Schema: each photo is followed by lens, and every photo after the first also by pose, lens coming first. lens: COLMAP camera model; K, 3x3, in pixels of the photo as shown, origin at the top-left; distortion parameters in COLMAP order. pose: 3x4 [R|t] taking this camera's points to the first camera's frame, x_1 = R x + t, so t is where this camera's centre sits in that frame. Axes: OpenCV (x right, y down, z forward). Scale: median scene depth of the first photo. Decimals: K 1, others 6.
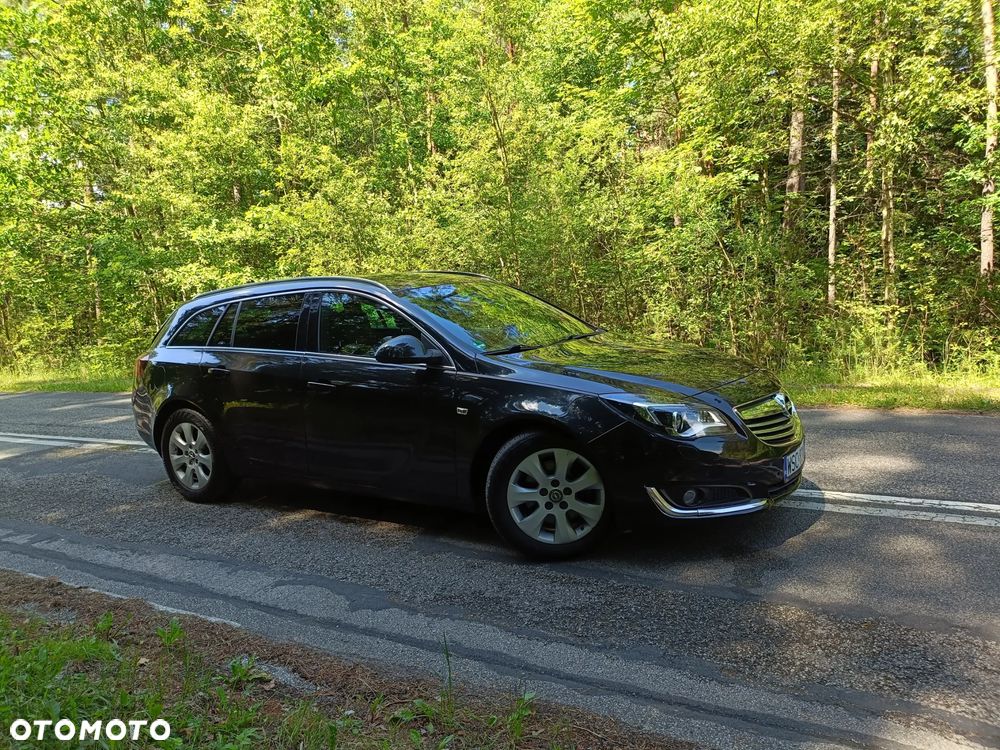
lens RADIAL K [[737.0, 0, 500.6], [0, 737.0, 374.8], [0, 0, 1]] dist [0.022845, -0.010589]
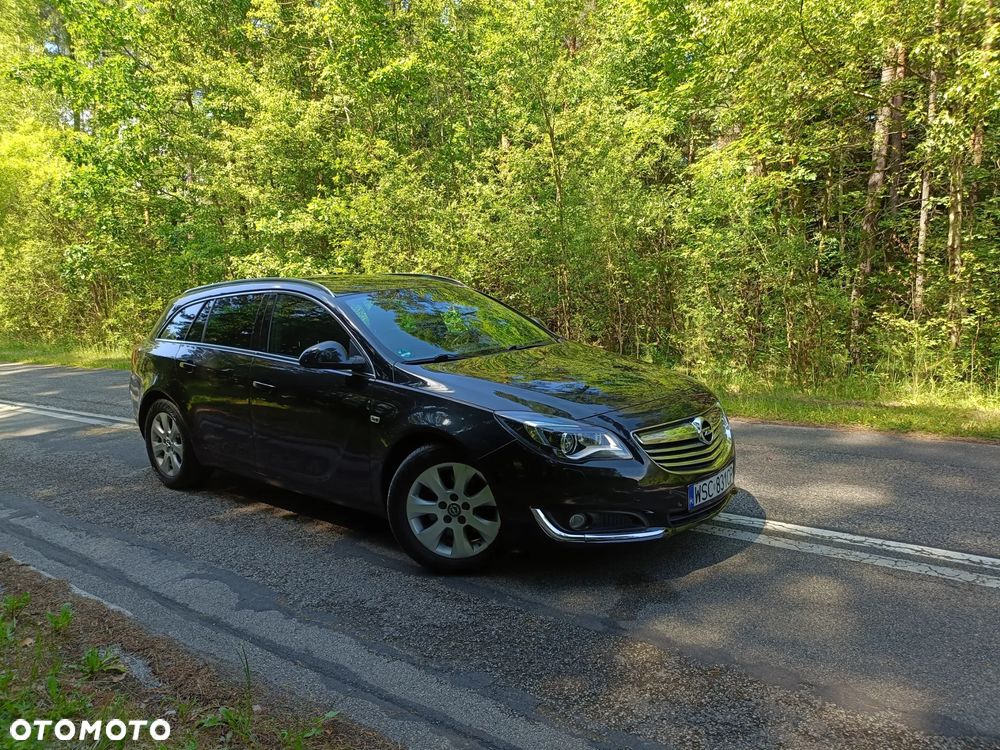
lens RADIAL K [[737.0, 0, 500.6], [0, 737.0, 374.8], [0, 0, 1]] dist [0.022845, -0.010589]
pose [[0.991289, 0.044404, -0.123991, 0.176639], [-0.042822, 0.998964, 0.015393, -0.025123], [0.124546, -0.009949, 0.992164, 0.015900]]
